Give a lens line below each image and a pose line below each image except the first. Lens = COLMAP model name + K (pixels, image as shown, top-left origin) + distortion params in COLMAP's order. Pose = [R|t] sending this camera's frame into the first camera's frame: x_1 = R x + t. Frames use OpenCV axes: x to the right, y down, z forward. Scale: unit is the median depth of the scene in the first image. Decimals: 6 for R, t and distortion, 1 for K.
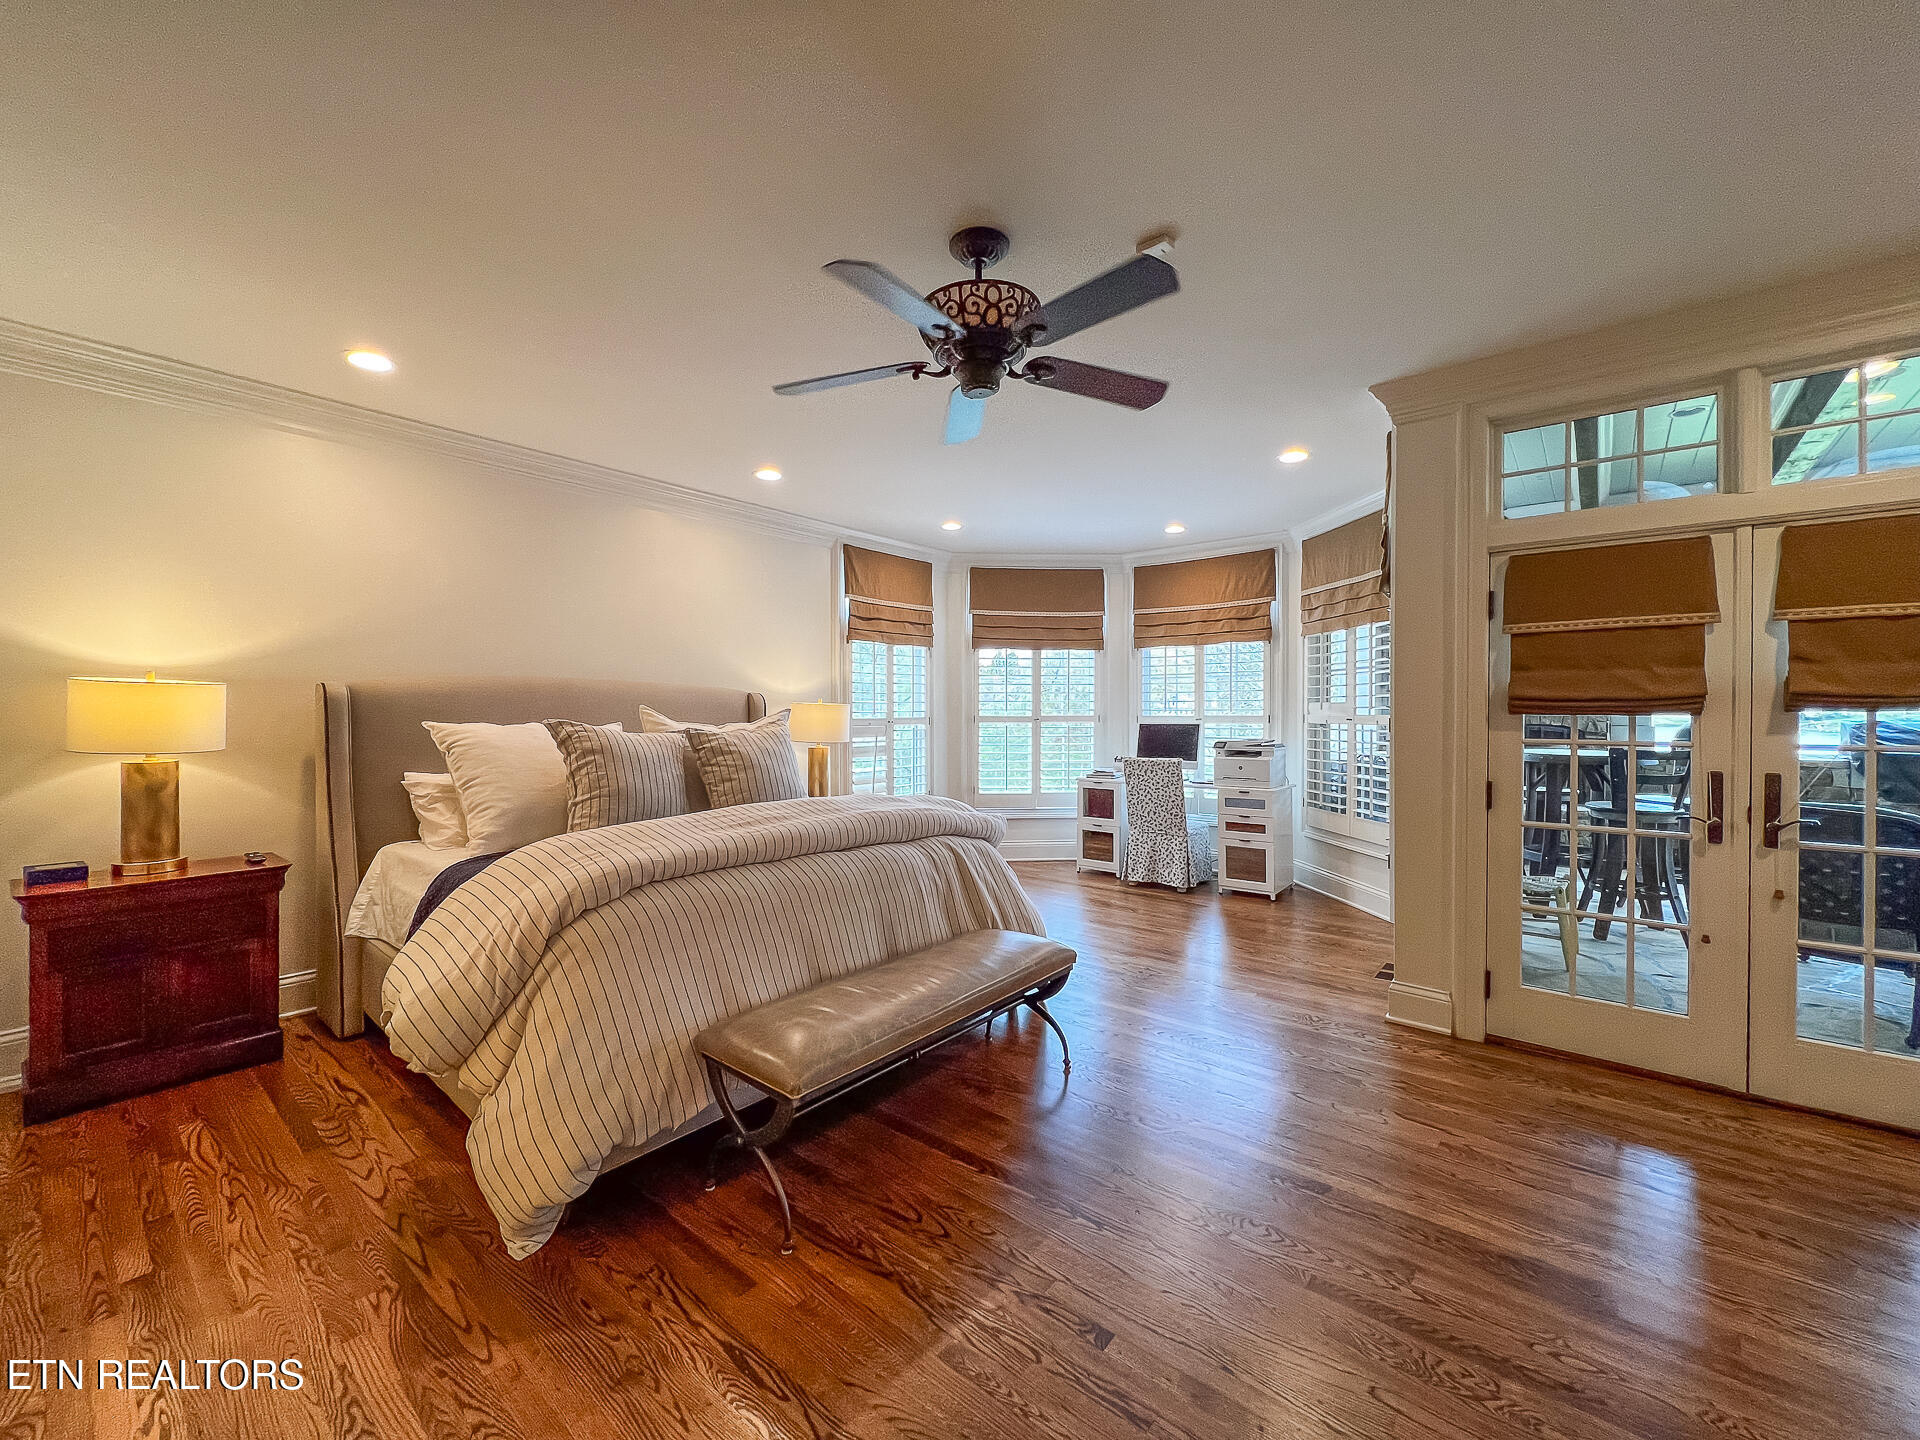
lens RADIAL K [[770.3, 0, 954.8], [0, 770.3, 719.7], [0, 0, 1]] dist [-0.001629, -0.000105]
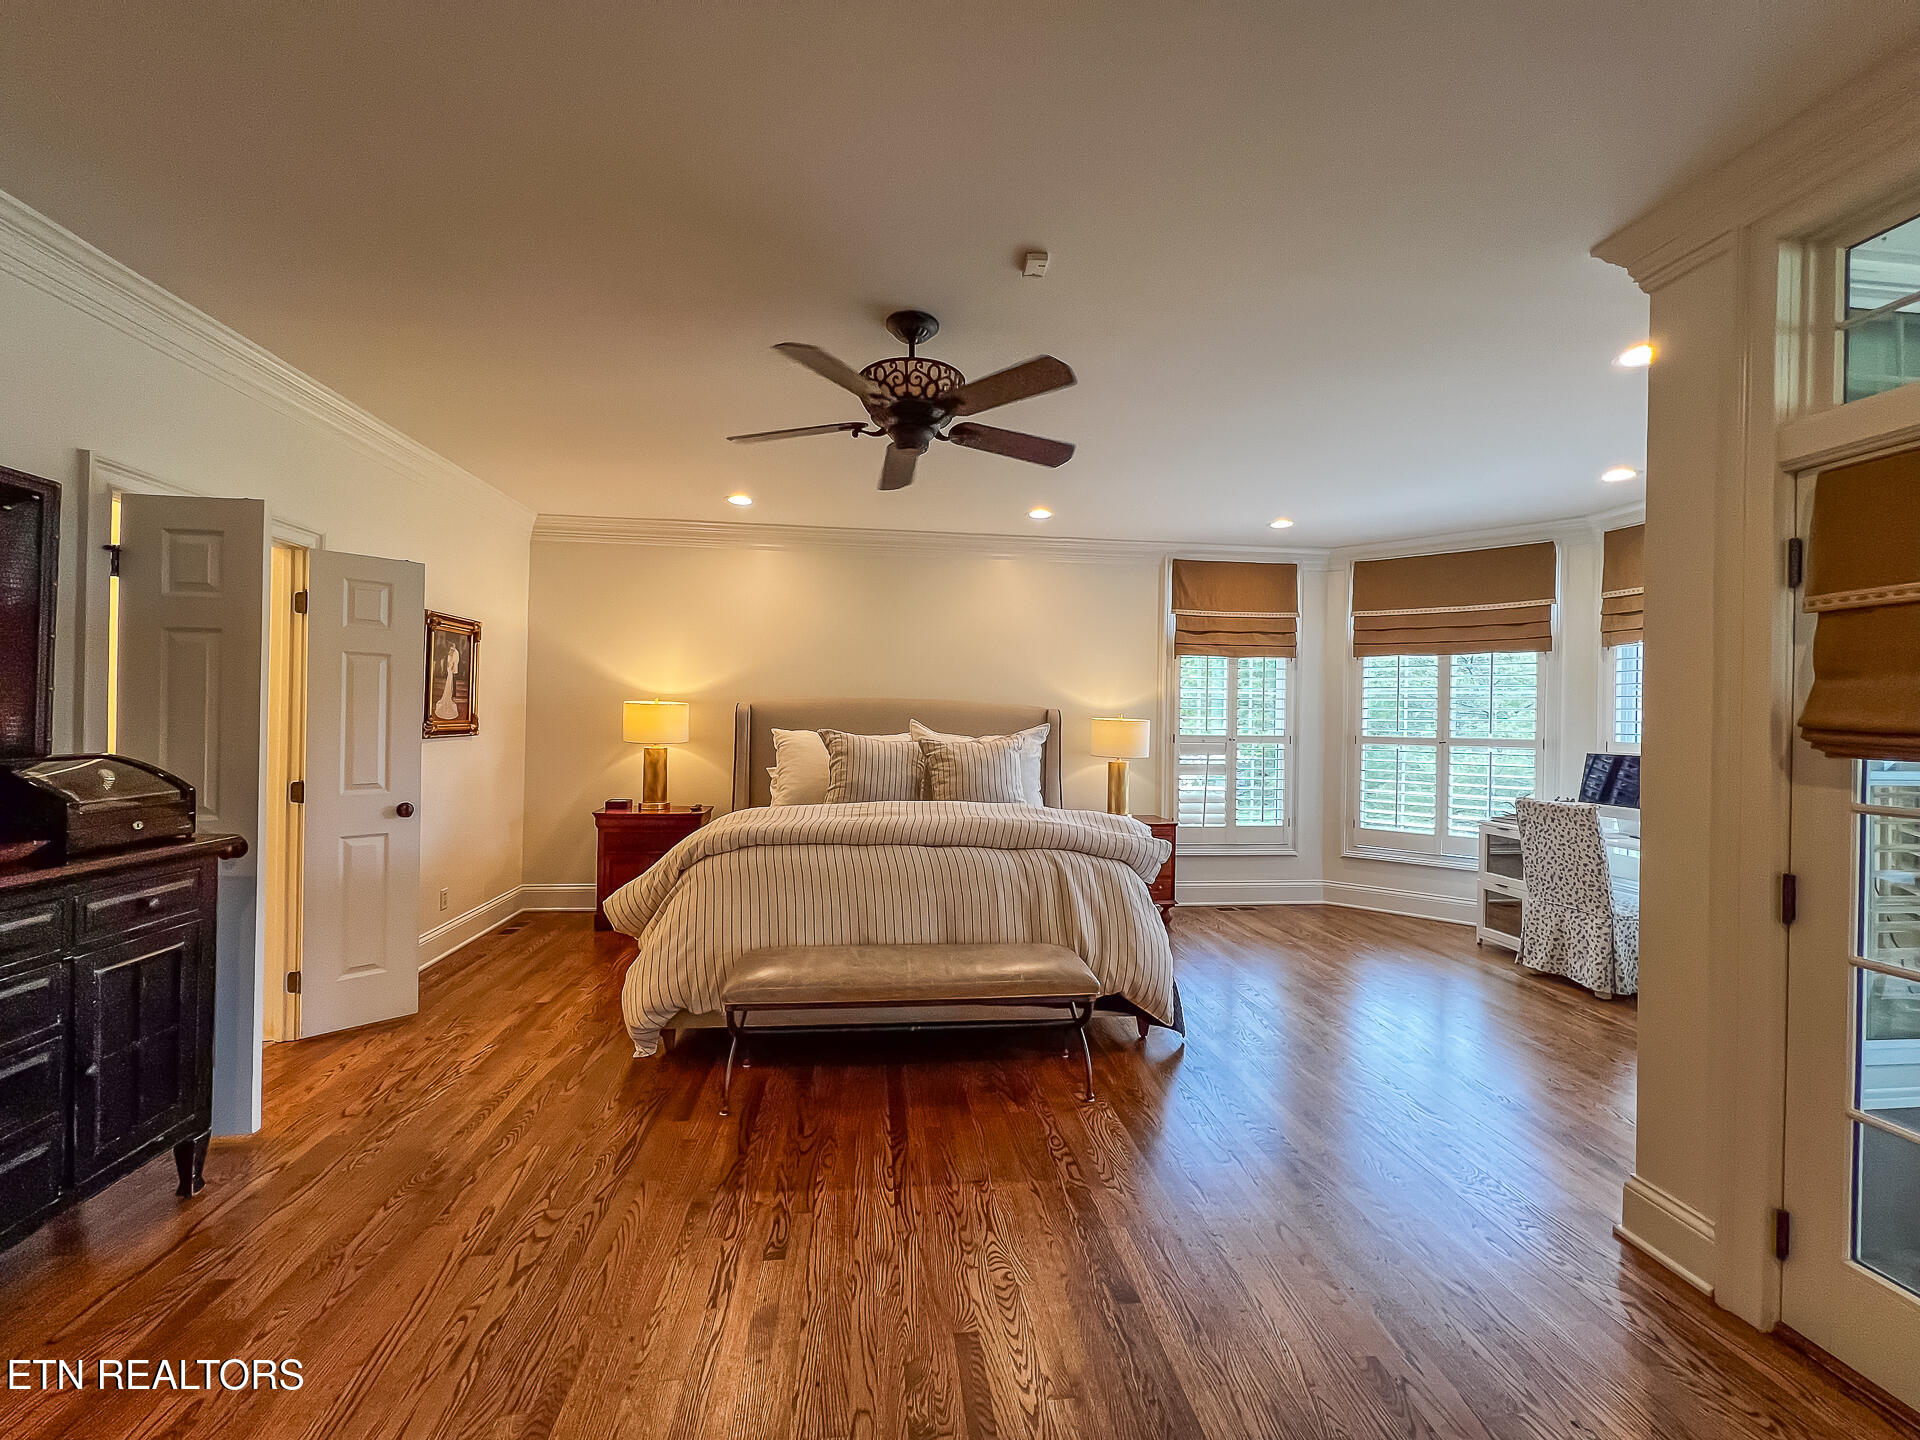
lens RADIAL K [[770.3, 0, 953.1], [0, 770.3, 720.2], [0, 0, 1]] dist [-0.001629, -0.000105]
pose [[0.720563, 0.013521, -0.693258, 0.425556], [-0.024075, 0.999695, -0.005525, -0.009937], [0.692972, 0.020671, 0.720668, 0.110343]]
